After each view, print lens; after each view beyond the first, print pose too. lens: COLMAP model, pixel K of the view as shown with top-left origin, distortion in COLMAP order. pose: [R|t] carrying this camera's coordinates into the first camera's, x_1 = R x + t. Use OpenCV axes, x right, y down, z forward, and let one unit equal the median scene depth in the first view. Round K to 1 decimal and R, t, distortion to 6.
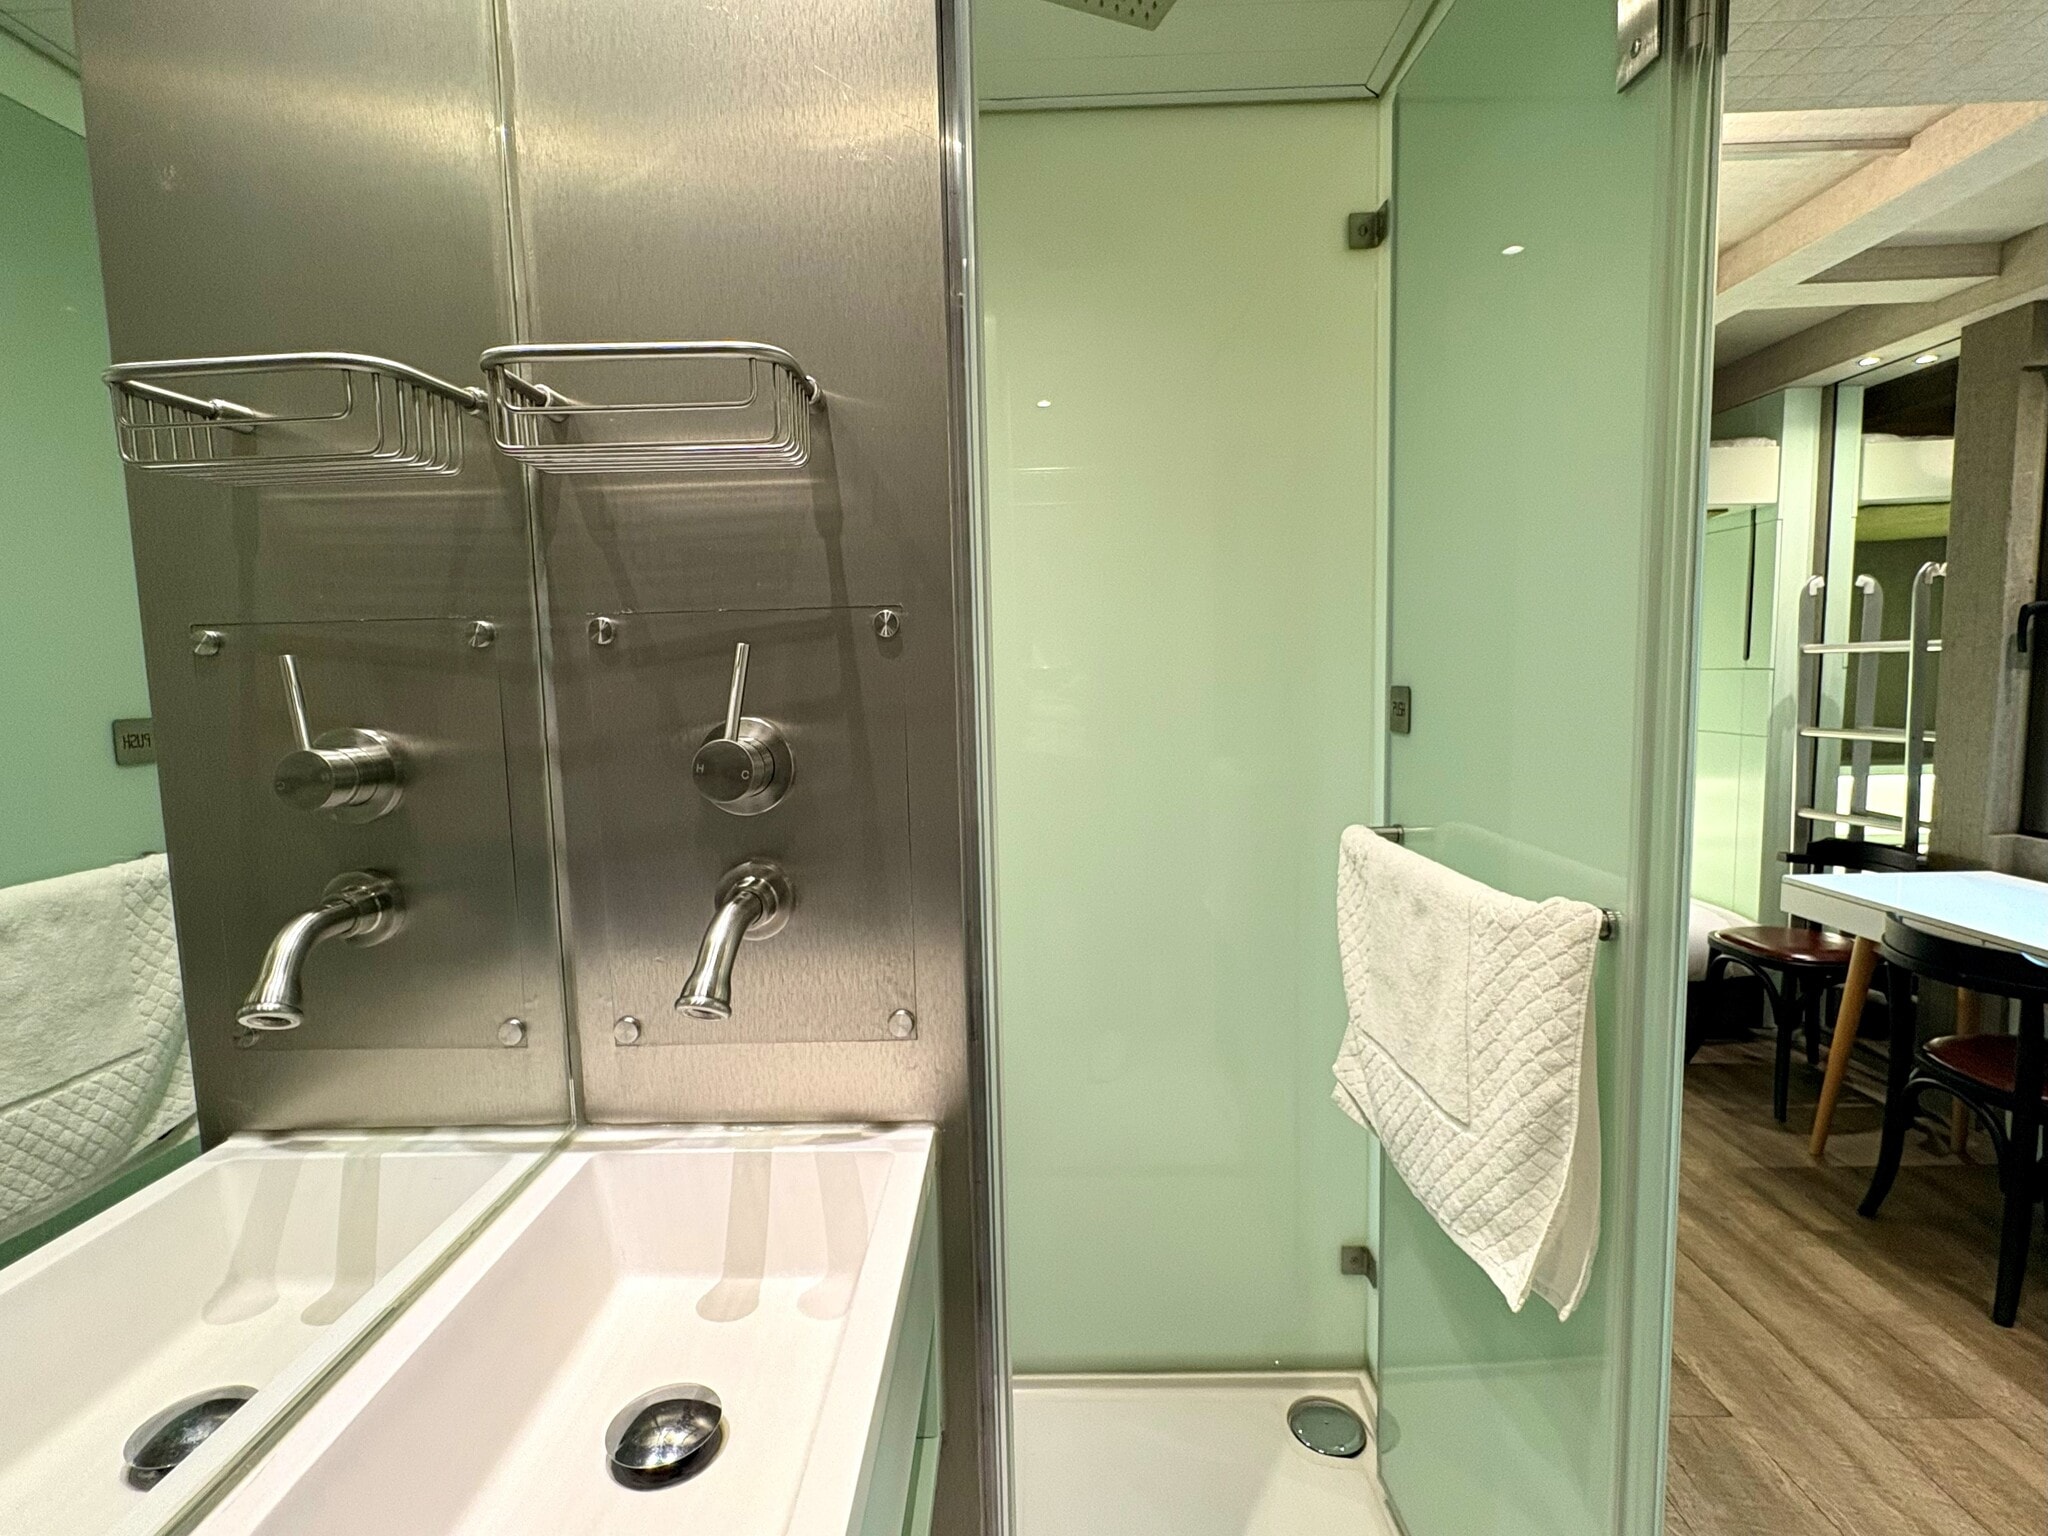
lens RADIAL K [[1009.2, 0, 1016.1], [0, 1009.2, 779.4], [0, 0, 1]] dist [0.003671, 0.000412]
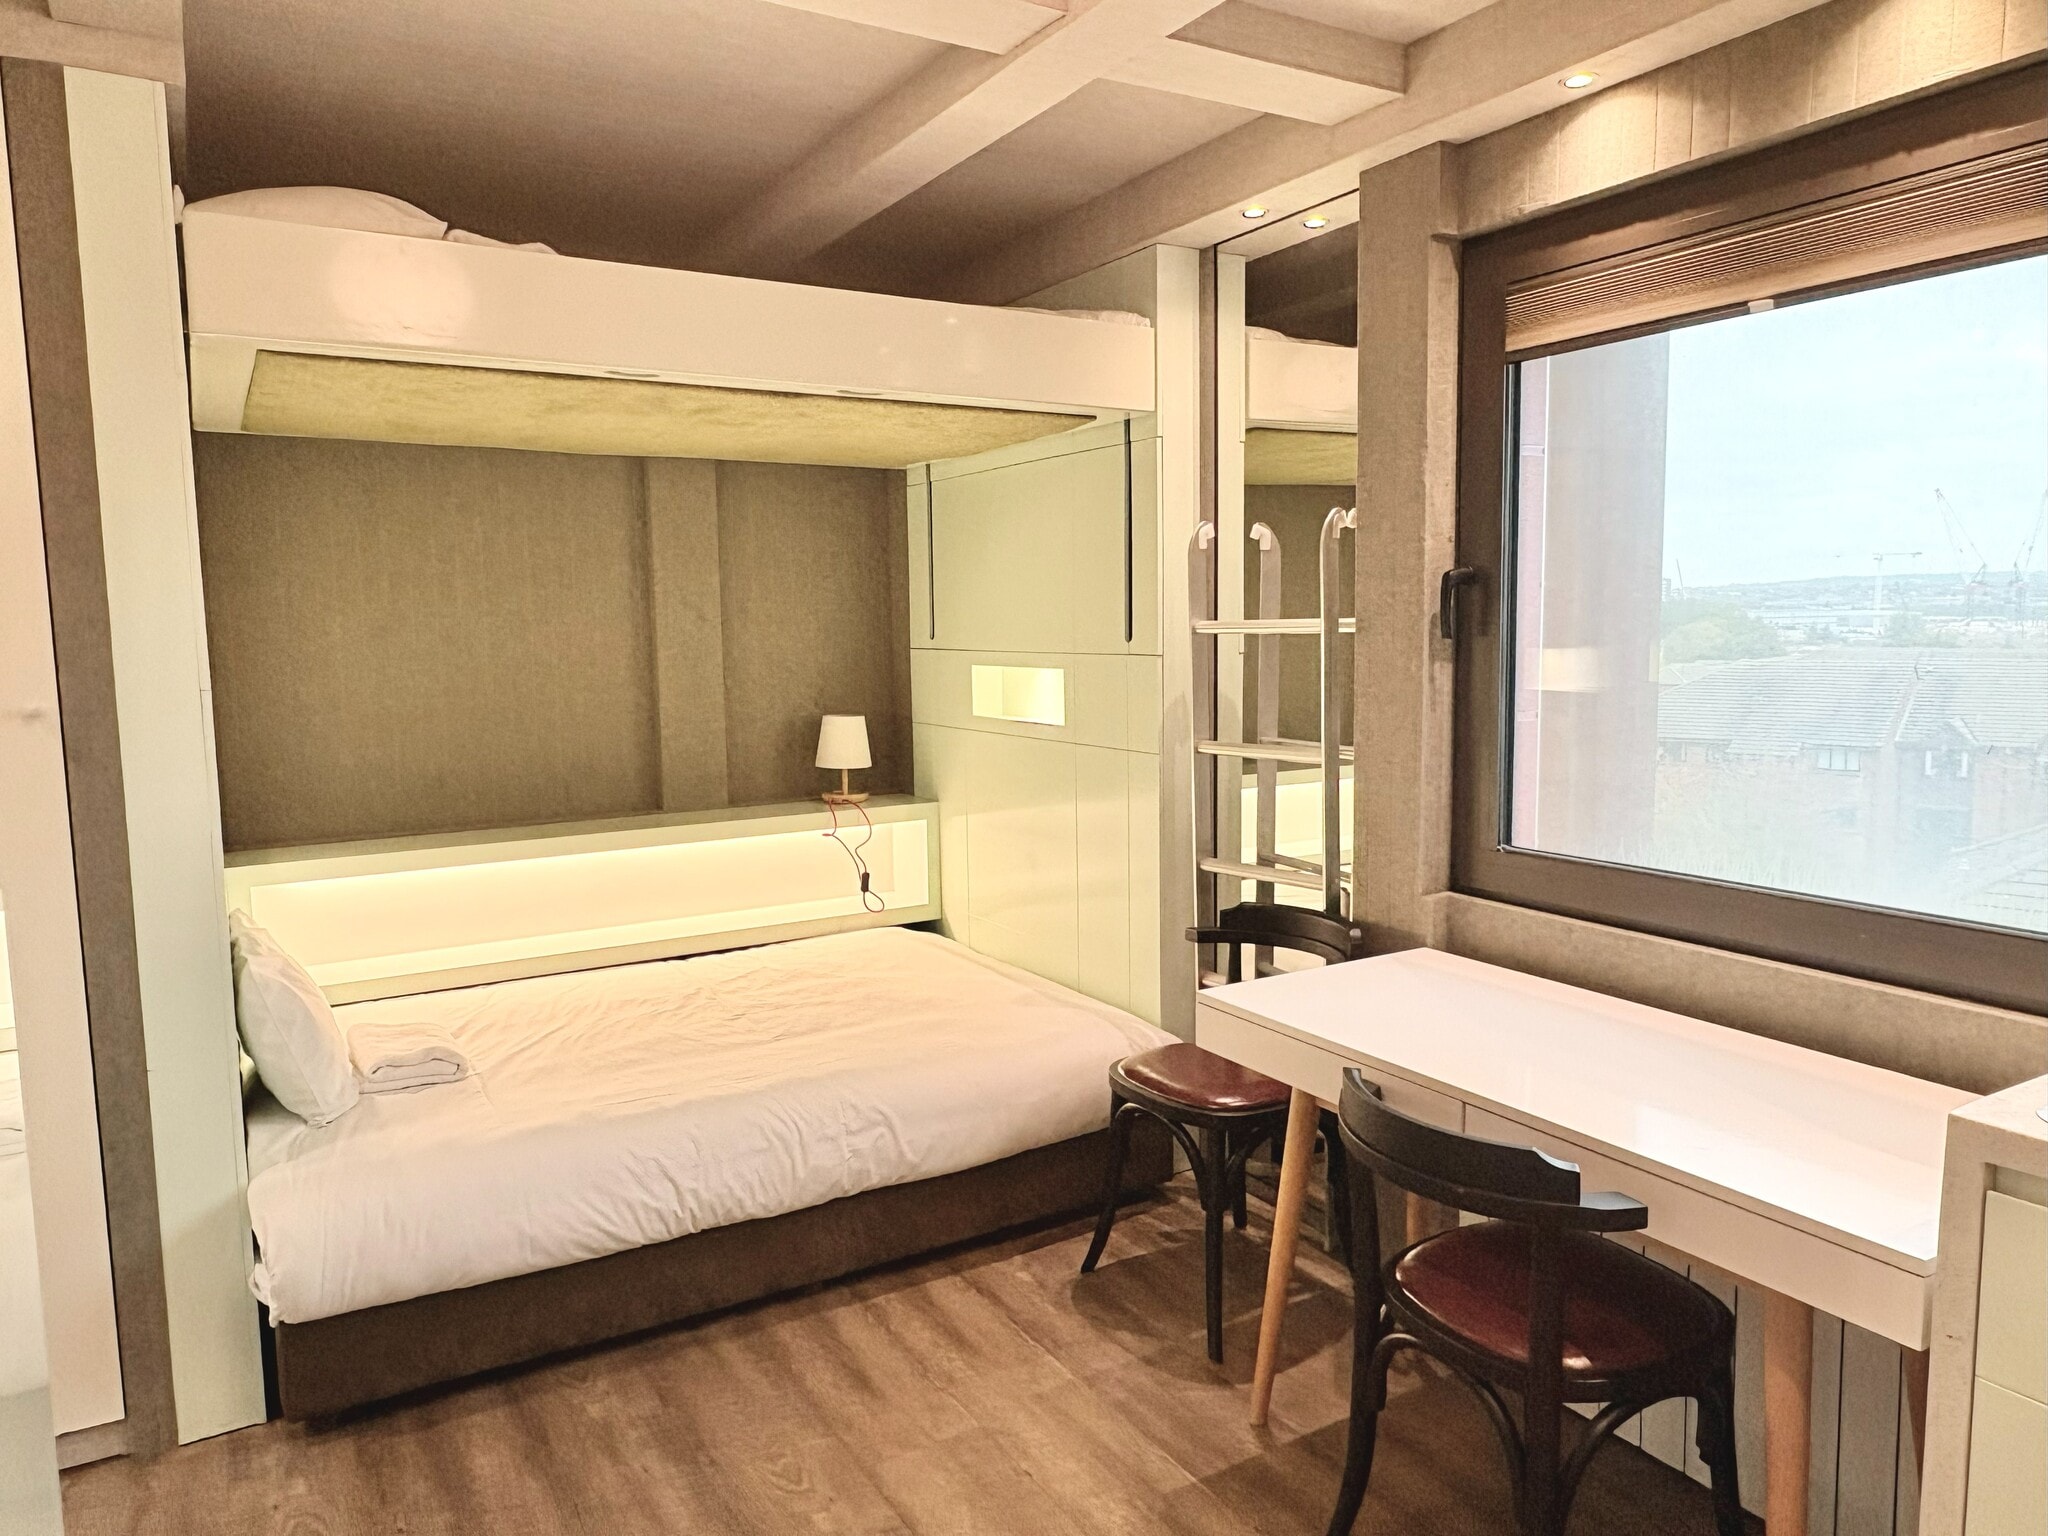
lens RADIAL K [[1359.0, 0, 1024.0], [0, 1359.0, 768.0], [0, 0, 1]] dist [-0.003547, 0.001937]
pose [[0.847645, -0.038776, 0.529145, 0.191902], [0.045247, 0.998976, 0.000725, -0.040083], [-0.528631, 0.023328, 0.848531, 0.287134]]
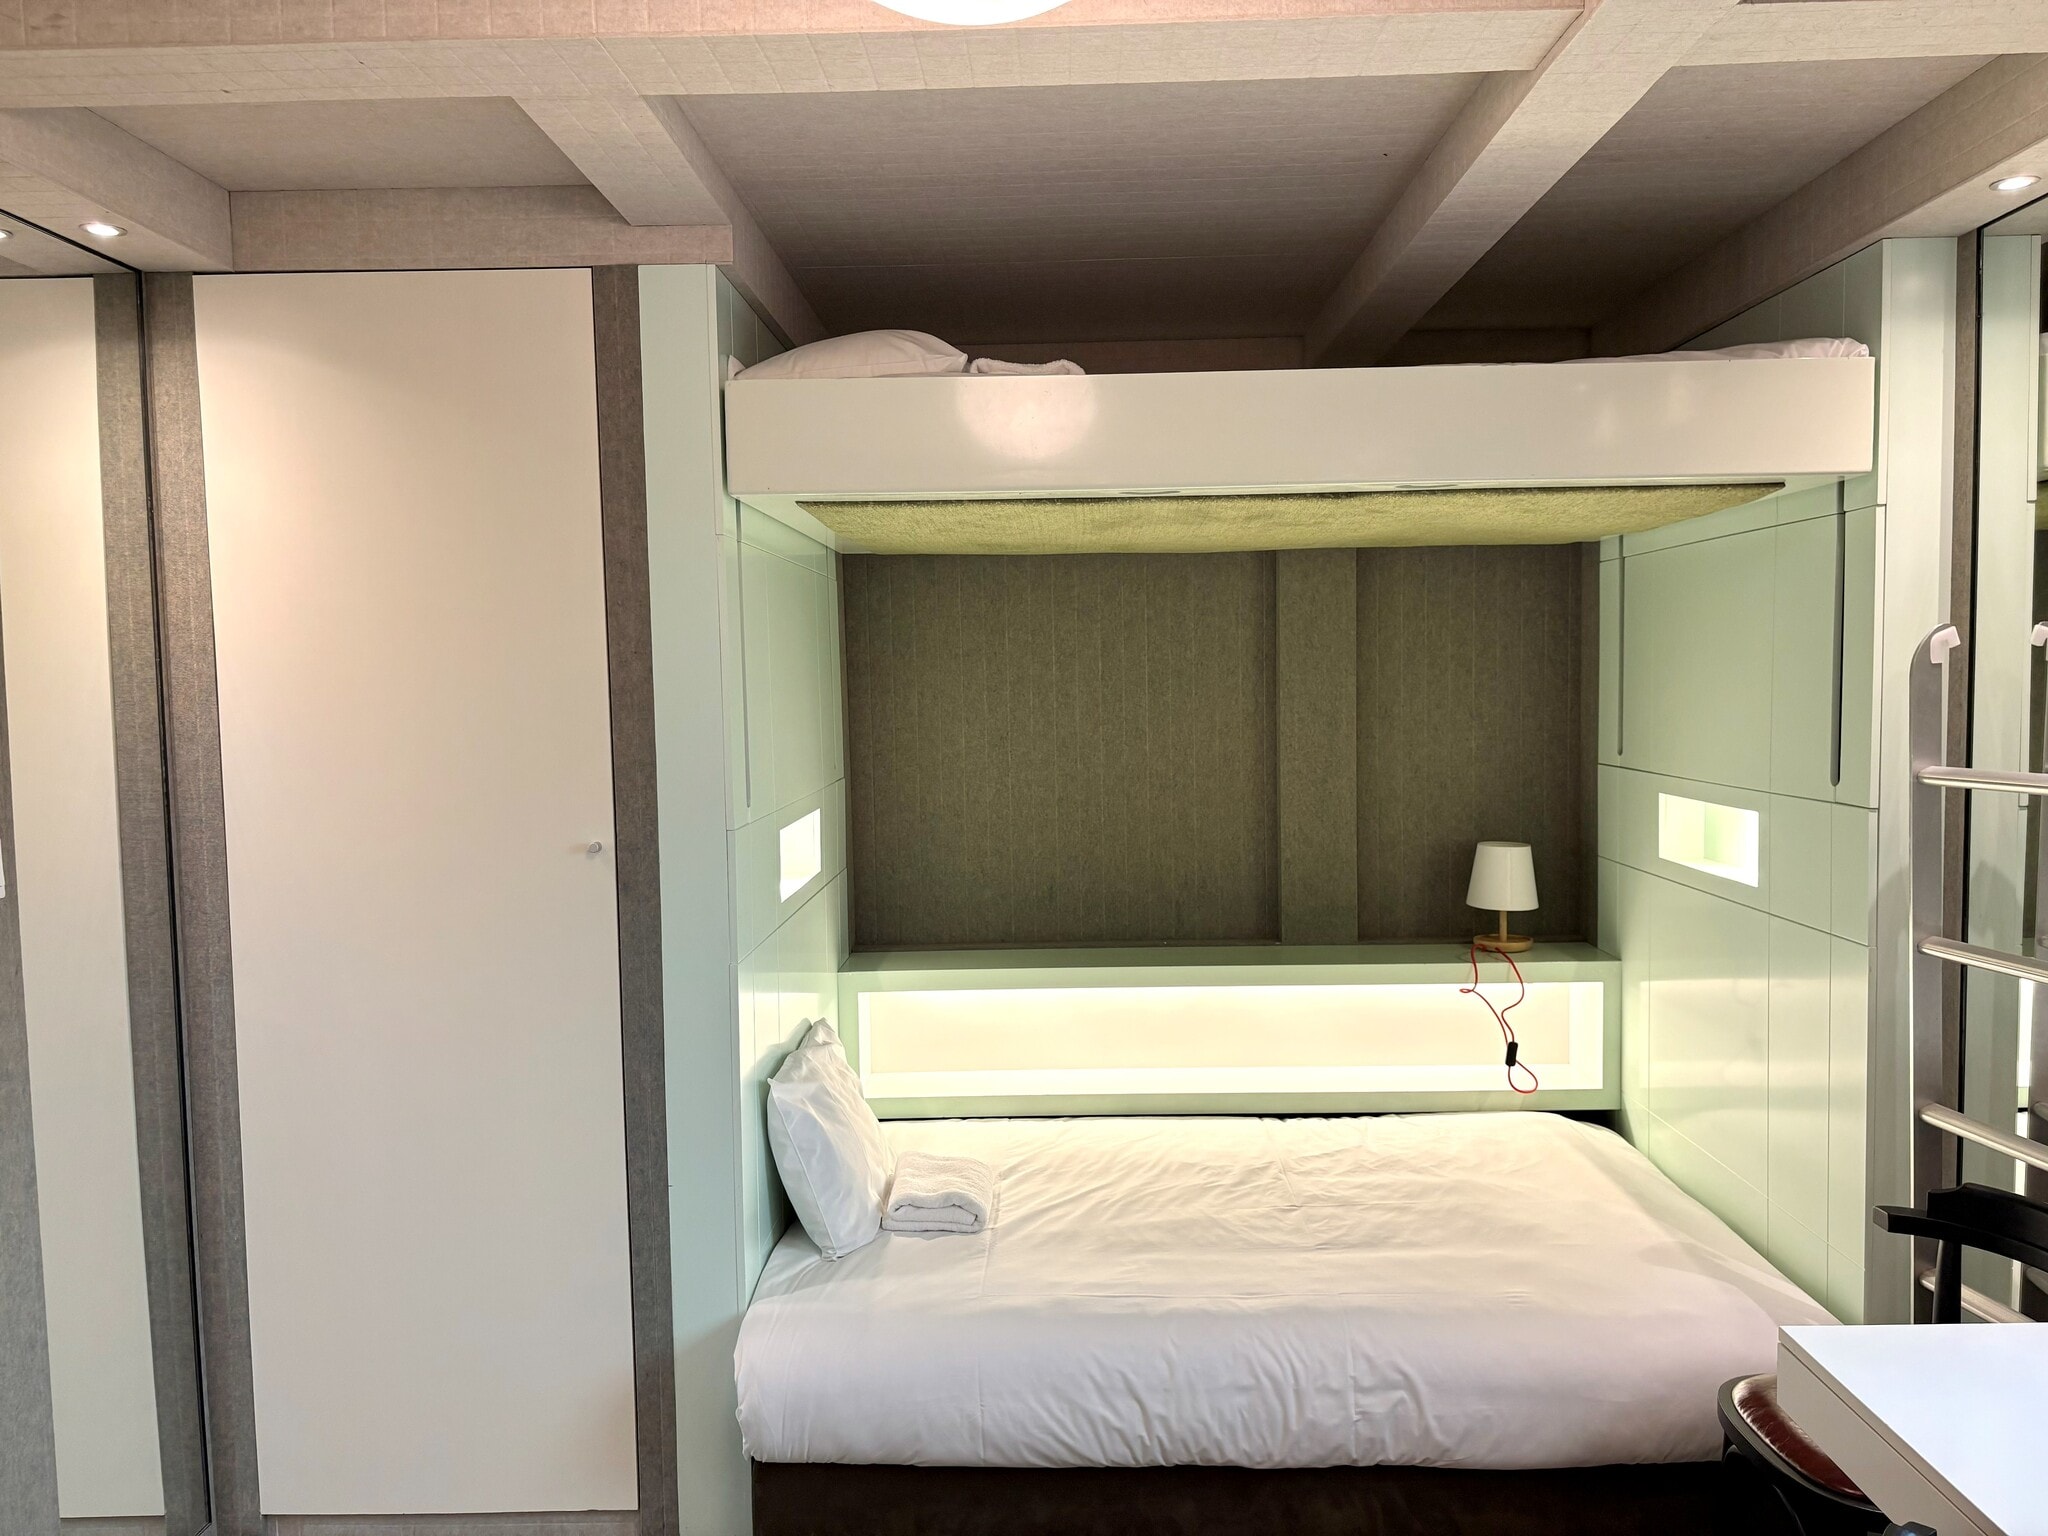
lens RADIAL K [[1544.6, 0, 1036.0], [0, 1544.6, 787.8], [0, 0, 1]] dist [0.038899, -0.030628]
pose [[0.999863, 0.014537, 0.007935, 0.356366], [-0.014226, 0.999179, -0.037931, -0.089520], [-0.008480, 0.037813, 0.999249, 0.266557]]
